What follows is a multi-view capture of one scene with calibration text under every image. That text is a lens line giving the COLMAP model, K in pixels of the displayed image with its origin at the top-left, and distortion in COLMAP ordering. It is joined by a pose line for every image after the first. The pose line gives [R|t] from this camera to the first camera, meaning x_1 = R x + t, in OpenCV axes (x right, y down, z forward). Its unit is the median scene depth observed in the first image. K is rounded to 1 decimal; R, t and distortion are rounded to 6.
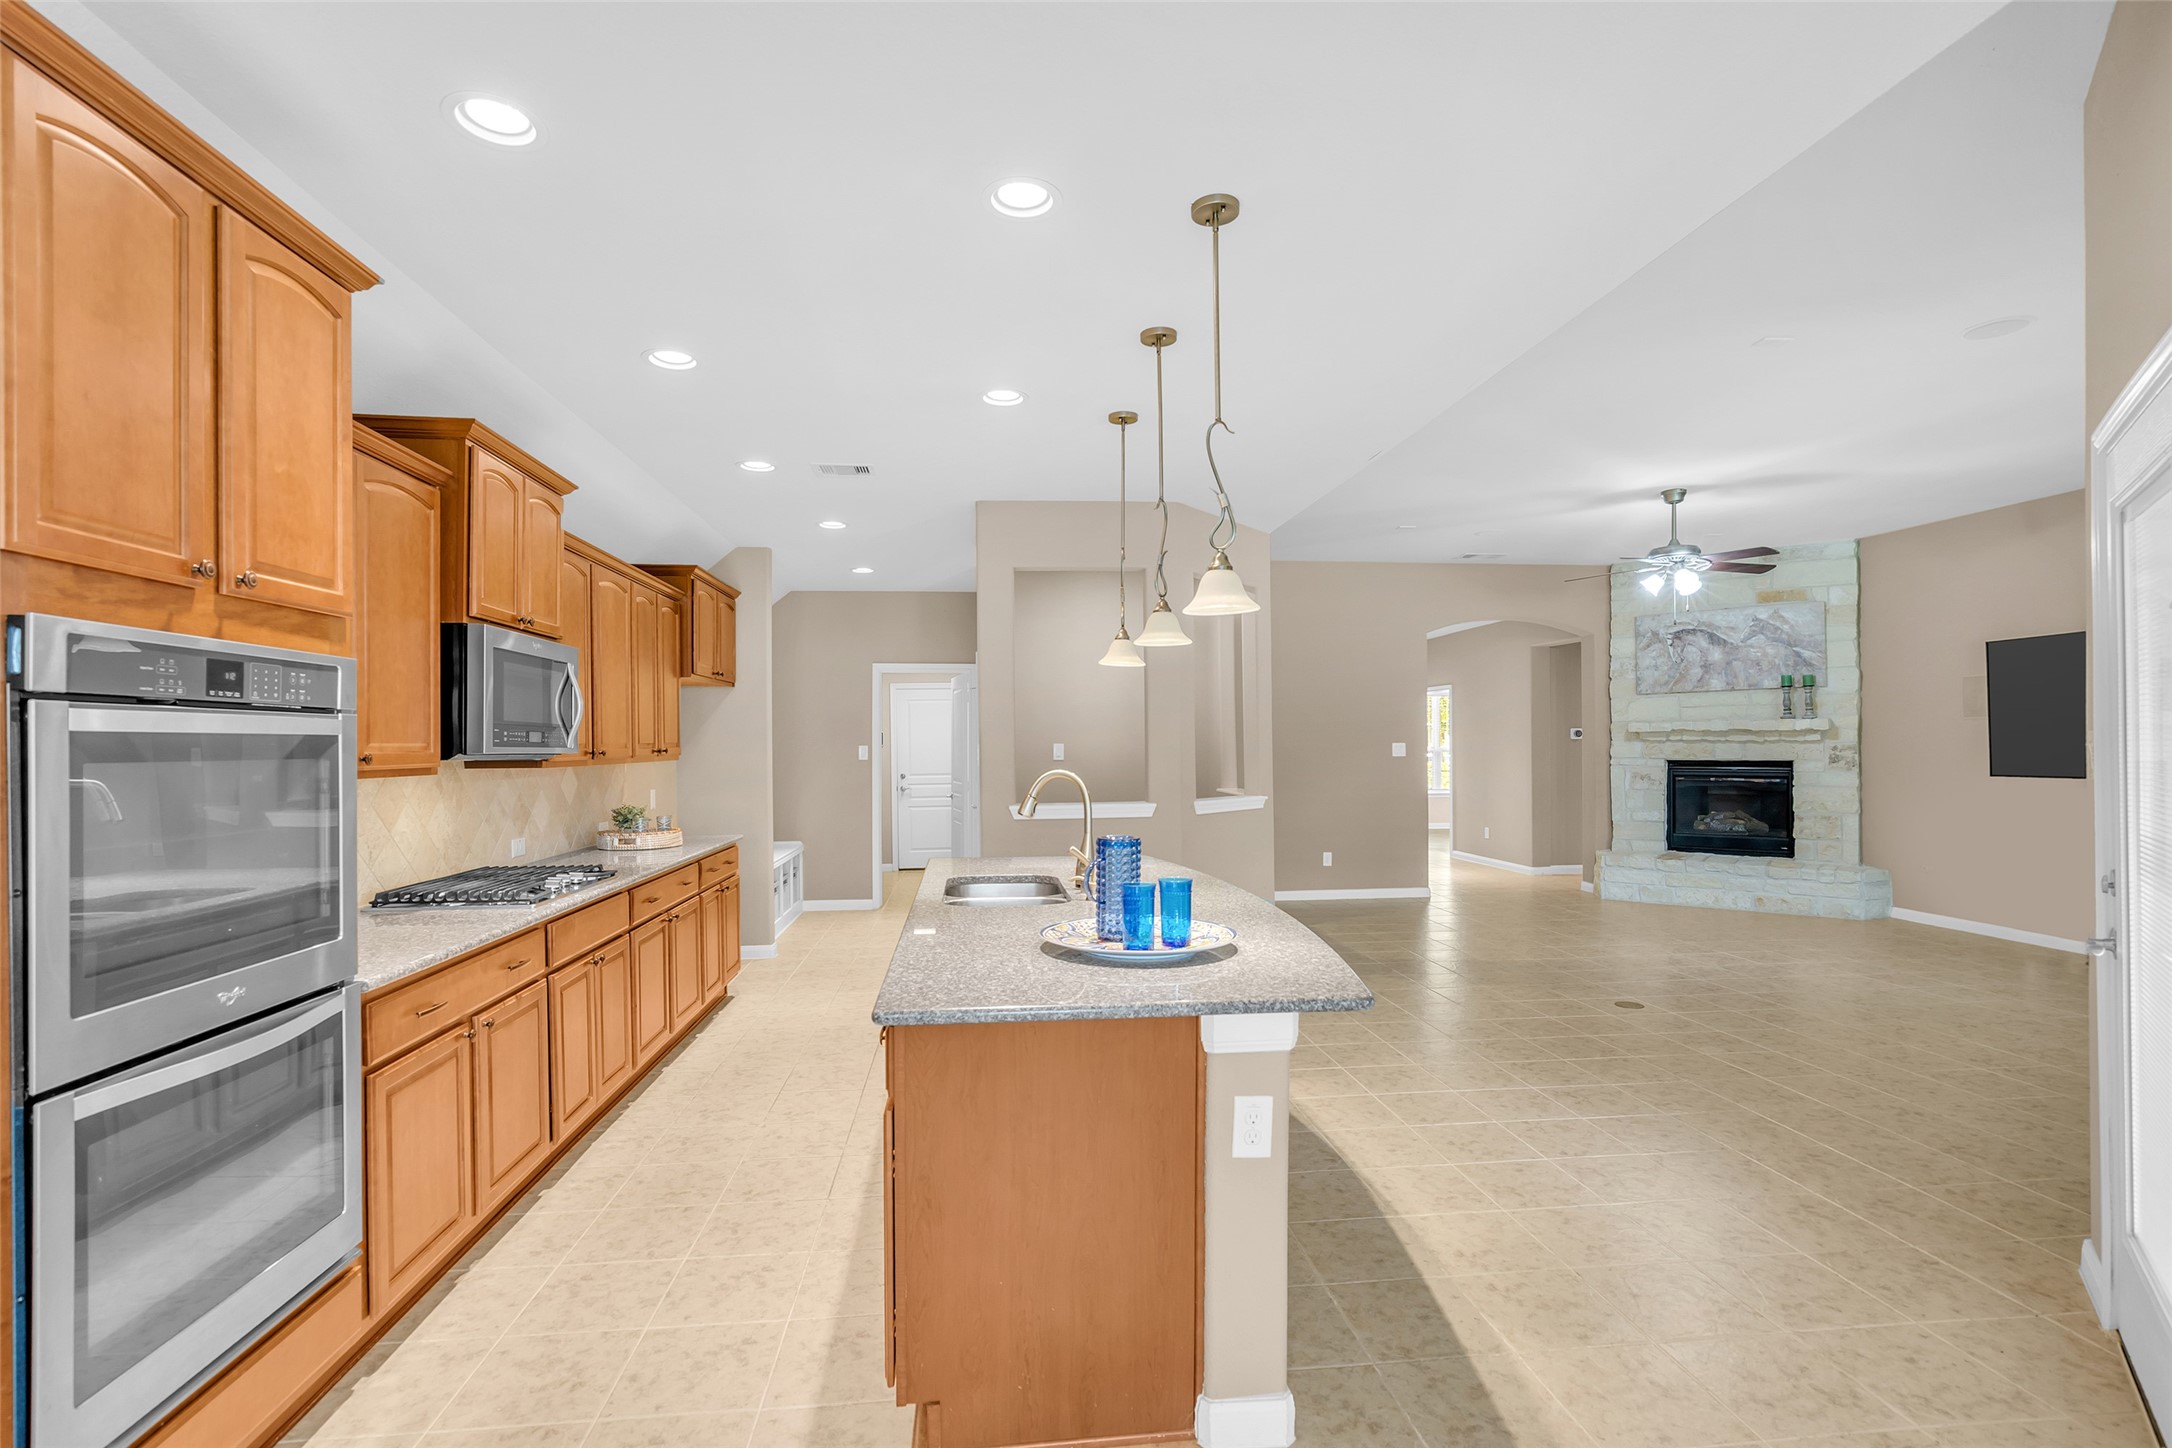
lens RADIAL K [[999.8, 0, 1075.5], [0, 999.8, 743.6], [0, 0, 1]] dist [-0.015635, 0.003561]
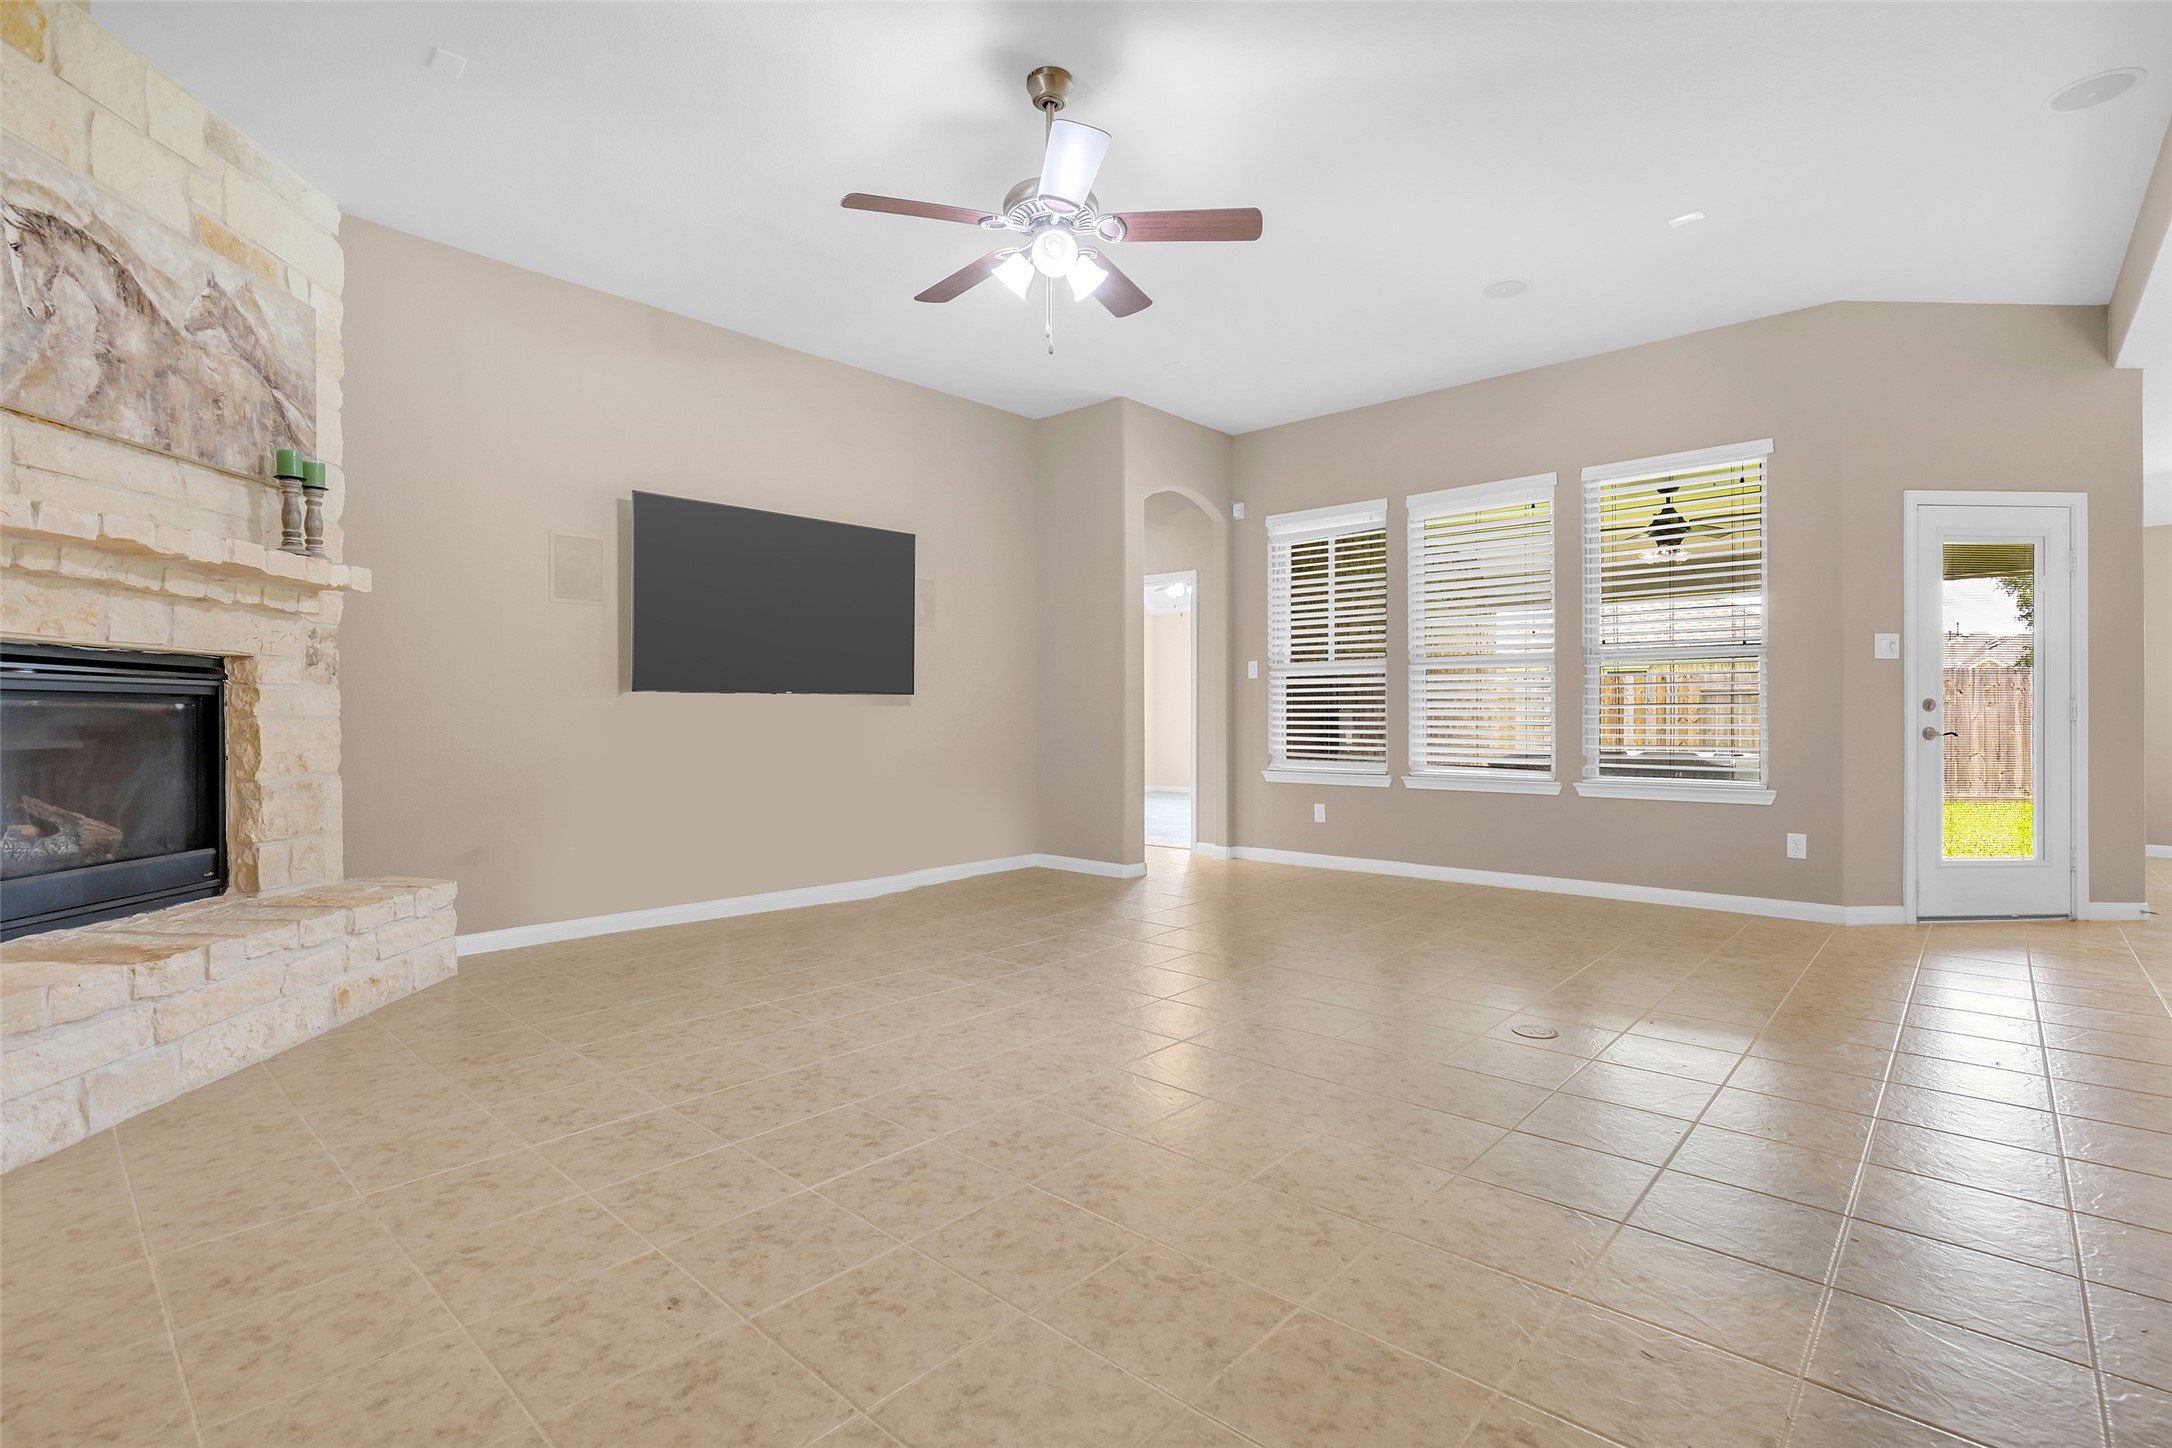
lens RADIAL K [[999.8, 0, 1073.6], [0, 999.8, 714.7], [0, 0, 1]] dist [-0.015635, 0.003561]
pose [[-0.667791, 0.006593, 0.744320, 0.440585], [0.003190, 0.999977, -0.005995, 0.107530], [-0.744342, -0.001629, -0.667797, 2.452558]]
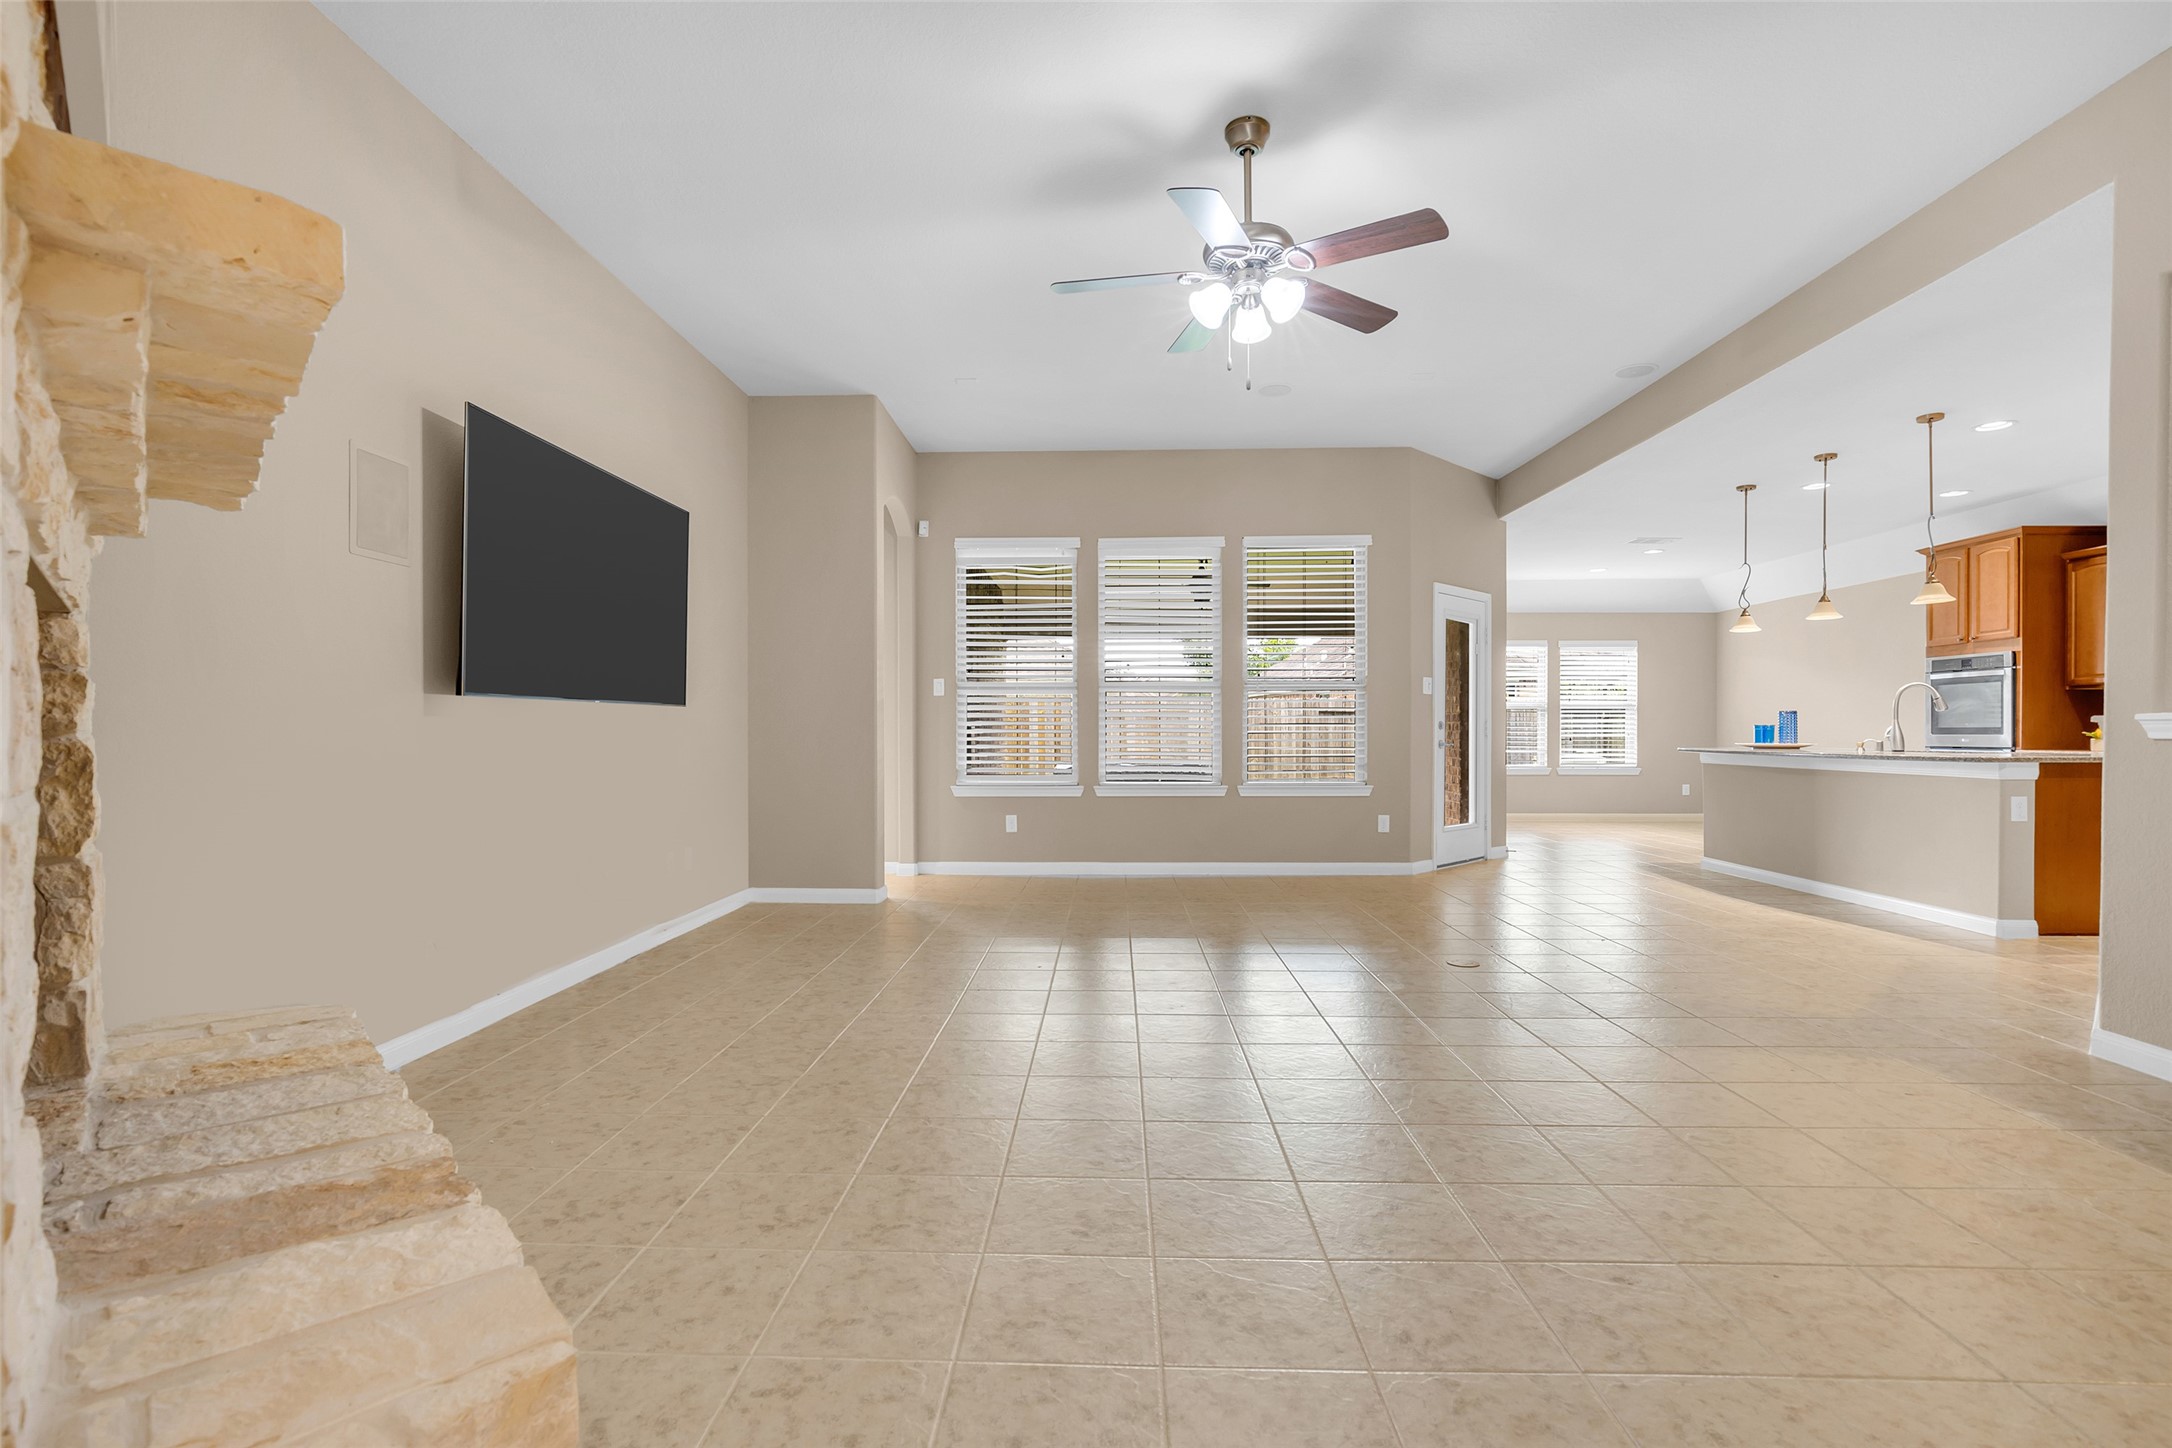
lens RADIAL K [[999.8, 0, 1075.5], [0, 999.8, 730.3], [0, 0, 1]] dist [-0.015635, 0.003561]
pose [[-0.991250, 0.006326, 0.131843, 1.161094], [0.005732, 0.999972, -0.004887, 0.106463], [-0.131870, -0.004089, -0.991259, 2.830842]]
